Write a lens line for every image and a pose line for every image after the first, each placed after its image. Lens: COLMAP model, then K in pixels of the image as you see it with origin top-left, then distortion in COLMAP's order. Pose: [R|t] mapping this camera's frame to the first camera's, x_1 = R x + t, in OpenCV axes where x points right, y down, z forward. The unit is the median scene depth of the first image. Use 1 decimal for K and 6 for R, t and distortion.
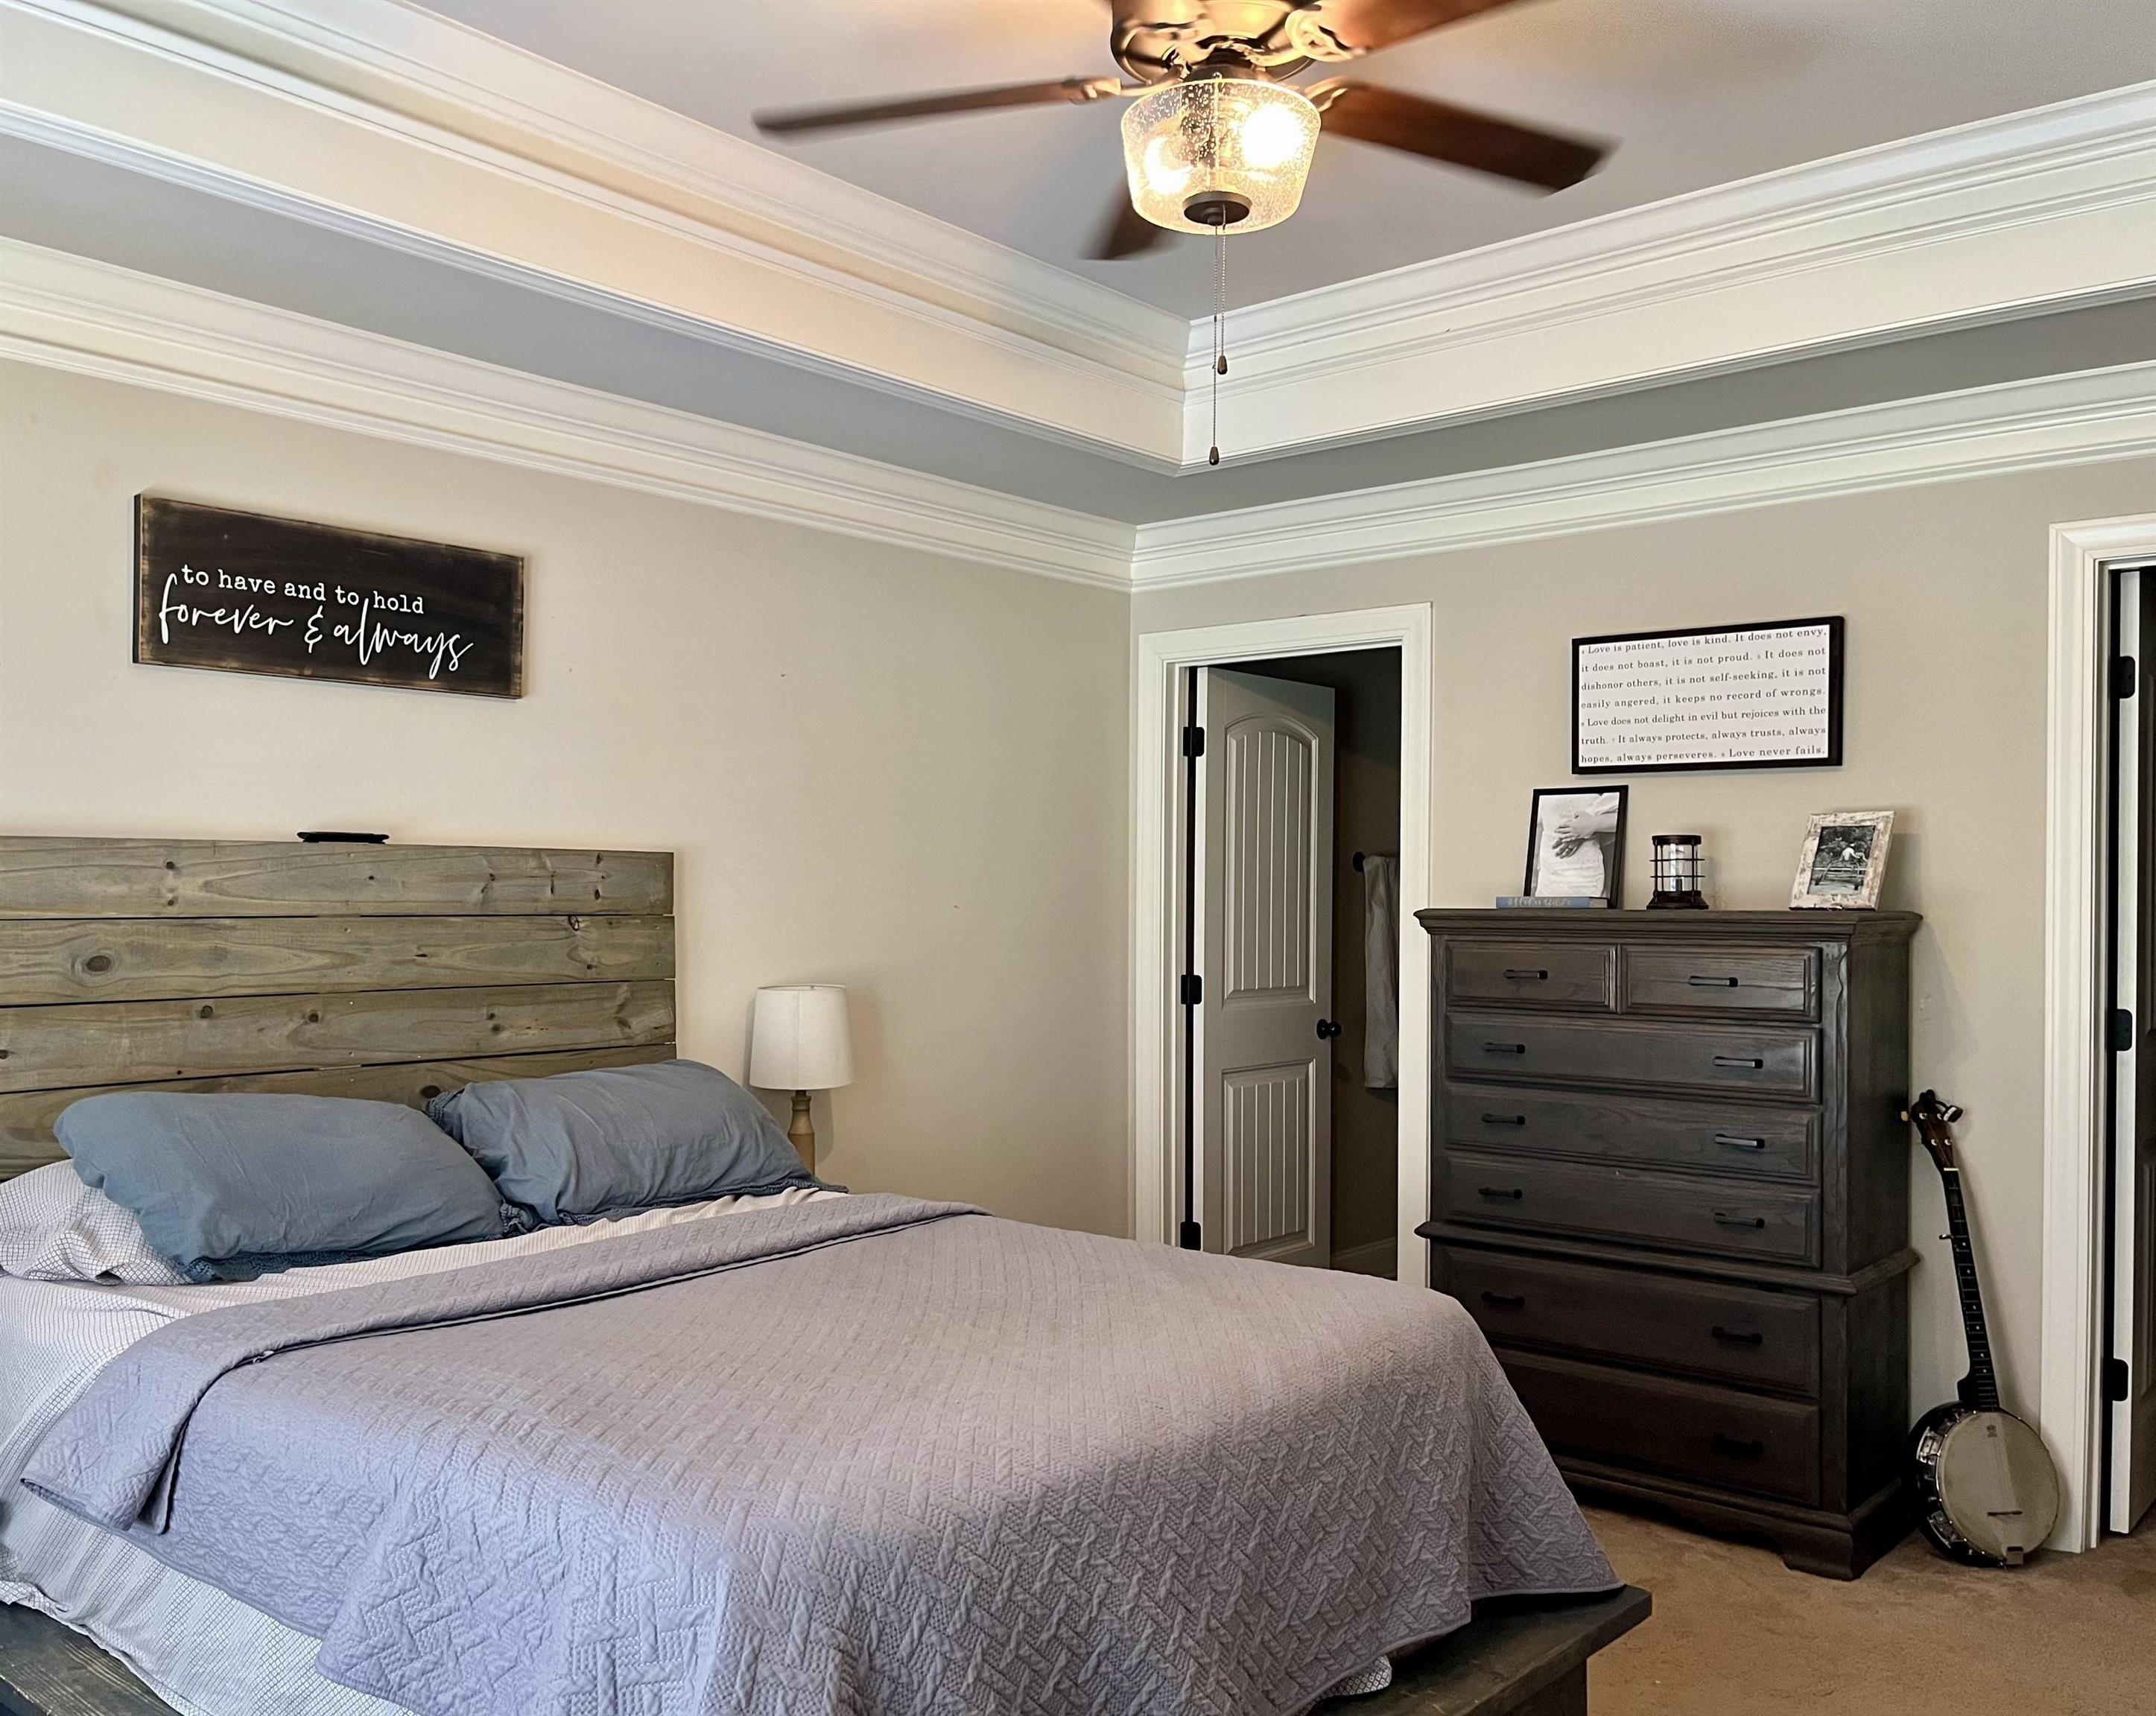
lens RADIAL K [[1785.9, 0, 1036.2], [0, 1785.9, 918.5], [0, 0, 1]] dist [0.010104, 0.001311]
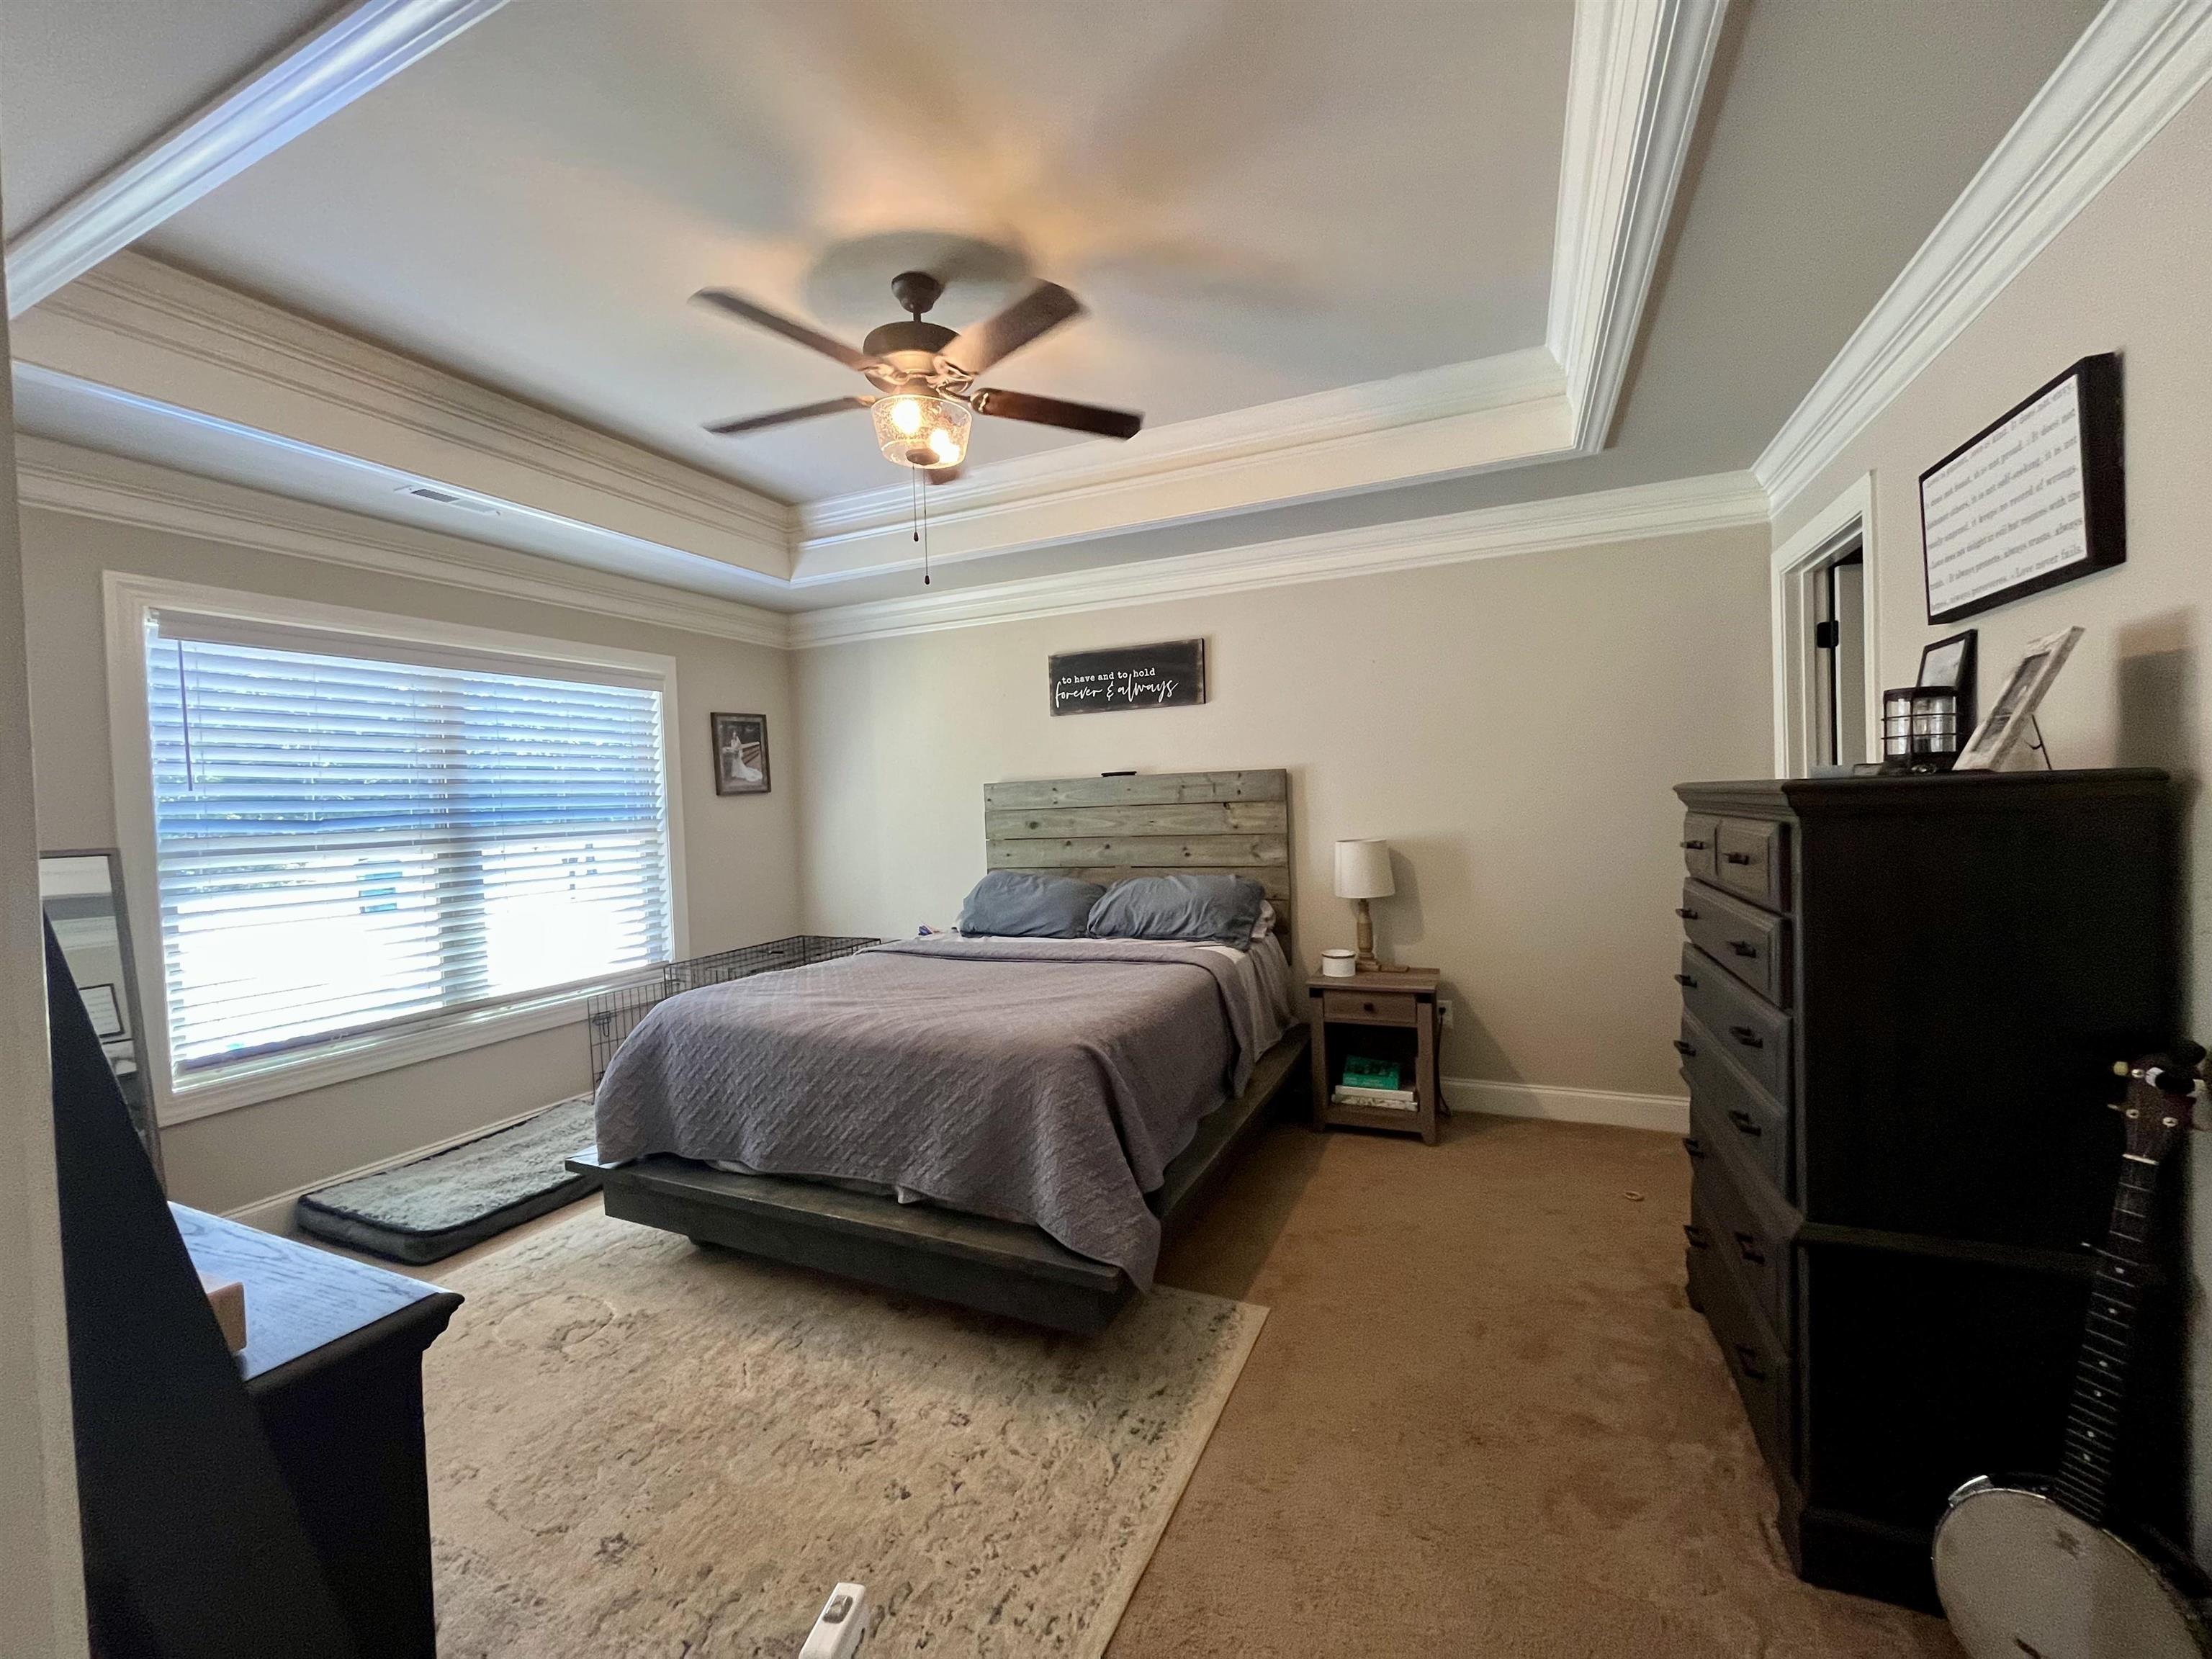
lens RADIAL K [[895.6, 0, 1102.3], [0, 895.6, 821.0], [0, 0, 1]] dist [-0.002419, -0.000280]
pose [[0.311415, 0.004956, -0.950261, 0.733189], [0.026361, 0.999557, 0.013852, 0.001304], [0.949908, -0.029364, 0.311146, 0.561267]]
